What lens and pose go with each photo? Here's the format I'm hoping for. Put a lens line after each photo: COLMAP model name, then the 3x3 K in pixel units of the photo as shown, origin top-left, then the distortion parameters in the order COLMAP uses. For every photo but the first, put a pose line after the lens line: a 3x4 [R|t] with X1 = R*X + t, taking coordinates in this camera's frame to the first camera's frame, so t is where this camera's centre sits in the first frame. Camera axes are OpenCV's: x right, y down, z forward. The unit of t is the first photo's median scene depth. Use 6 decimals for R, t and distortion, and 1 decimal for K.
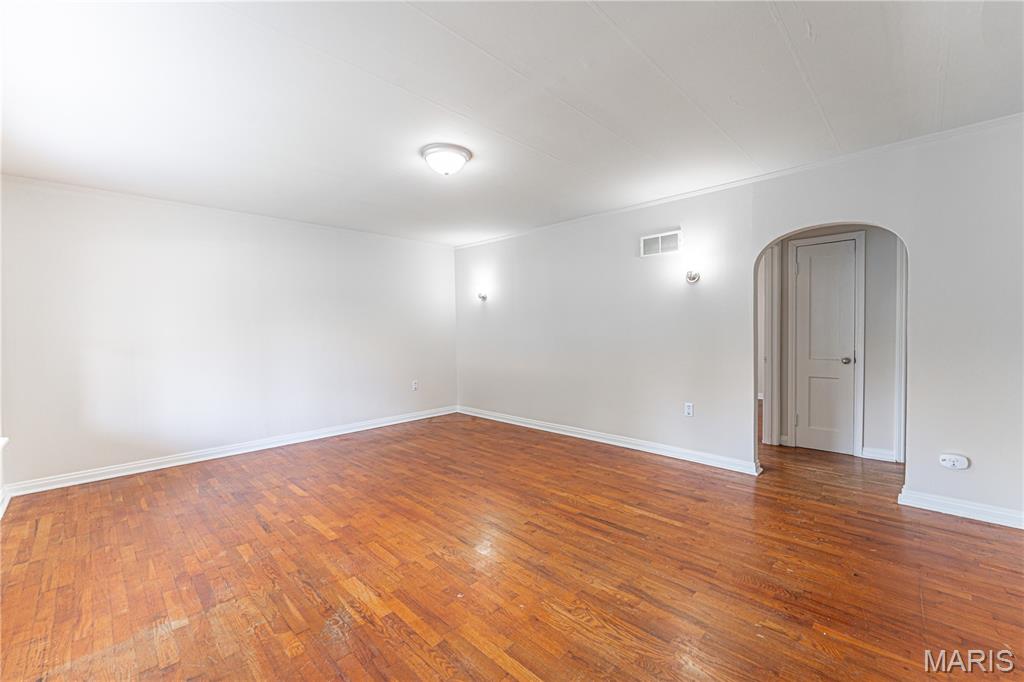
lens RADIAL K [[415.0, 0, 512.0], [0, 415.0, 341.0], [0, 0, 1]] dist [-0.000213, -0.000046]
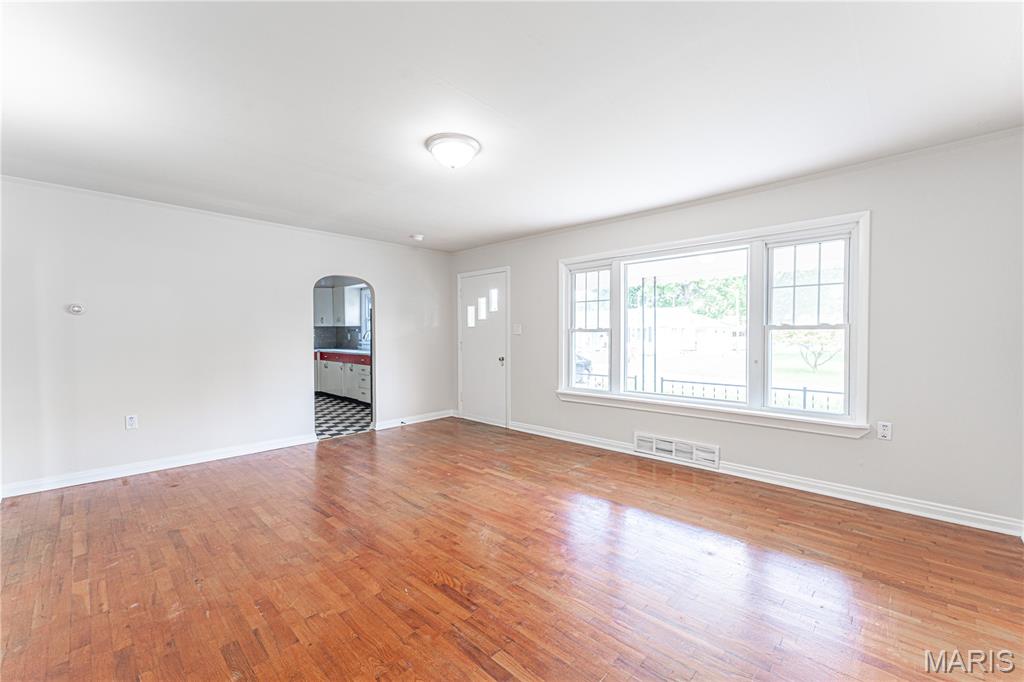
lens RADIAL K [[412.4, 0, 512.0], [0, 412.4, 341.0], [0, 0, 1]] dist [-0.000113, -0.000018]
pose [[-0.999711, 0.018572, -0.015278, -0.294304], [0.017841, 0.998750, 0.046697, -0.058393], [0.016126, 0.046411, -0.998792, 2.121461]]
